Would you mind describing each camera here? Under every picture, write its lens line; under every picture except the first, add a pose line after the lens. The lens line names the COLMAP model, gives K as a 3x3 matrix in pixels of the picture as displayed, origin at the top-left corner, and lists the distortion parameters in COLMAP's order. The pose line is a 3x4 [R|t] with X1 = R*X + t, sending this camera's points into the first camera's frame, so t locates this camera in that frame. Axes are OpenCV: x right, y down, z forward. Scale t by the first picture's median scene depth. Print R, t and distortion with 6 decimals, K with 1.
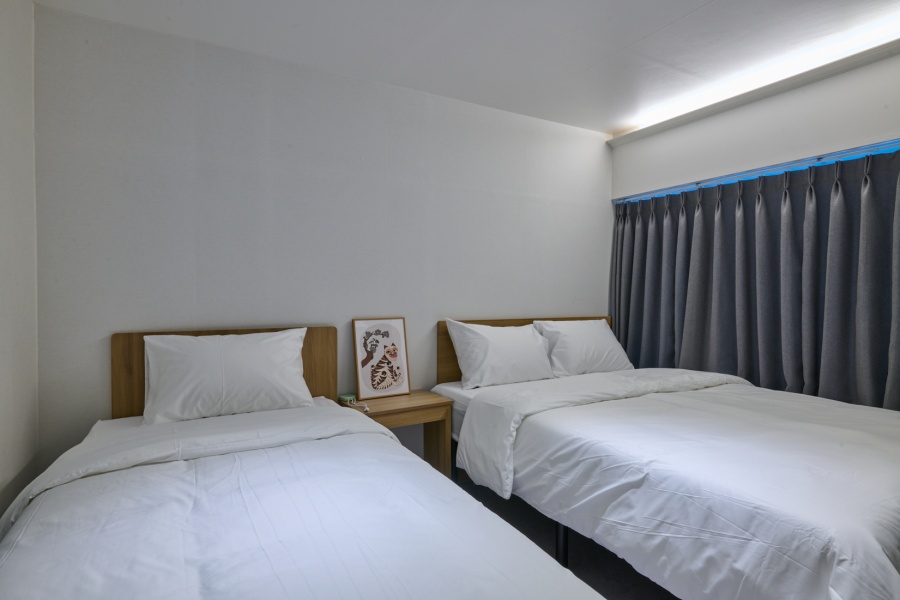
lens RADIAL K [[478.0, 0, 451.5], [0, 478.0, 295.8], [0, 0, 1]] dist [0.006222, -0.000066]
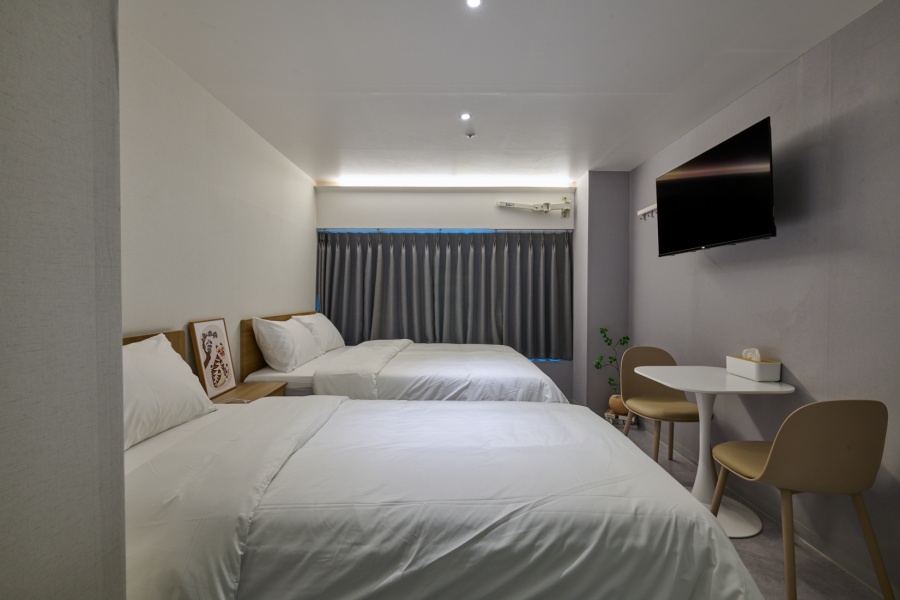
lens RADIAL K [[379.0, 0, 447.5], [0, 379.0, 300.2], [0, 0, 1]] dist [0.002018, 0.000027]
pose [[0.493725, -0.016173, 0.869468, -0.610113], [0.007160, 0.999869, 0.014533, -0.003275], [-0.869589, -0.000951, 0.493776, 0.150955]]
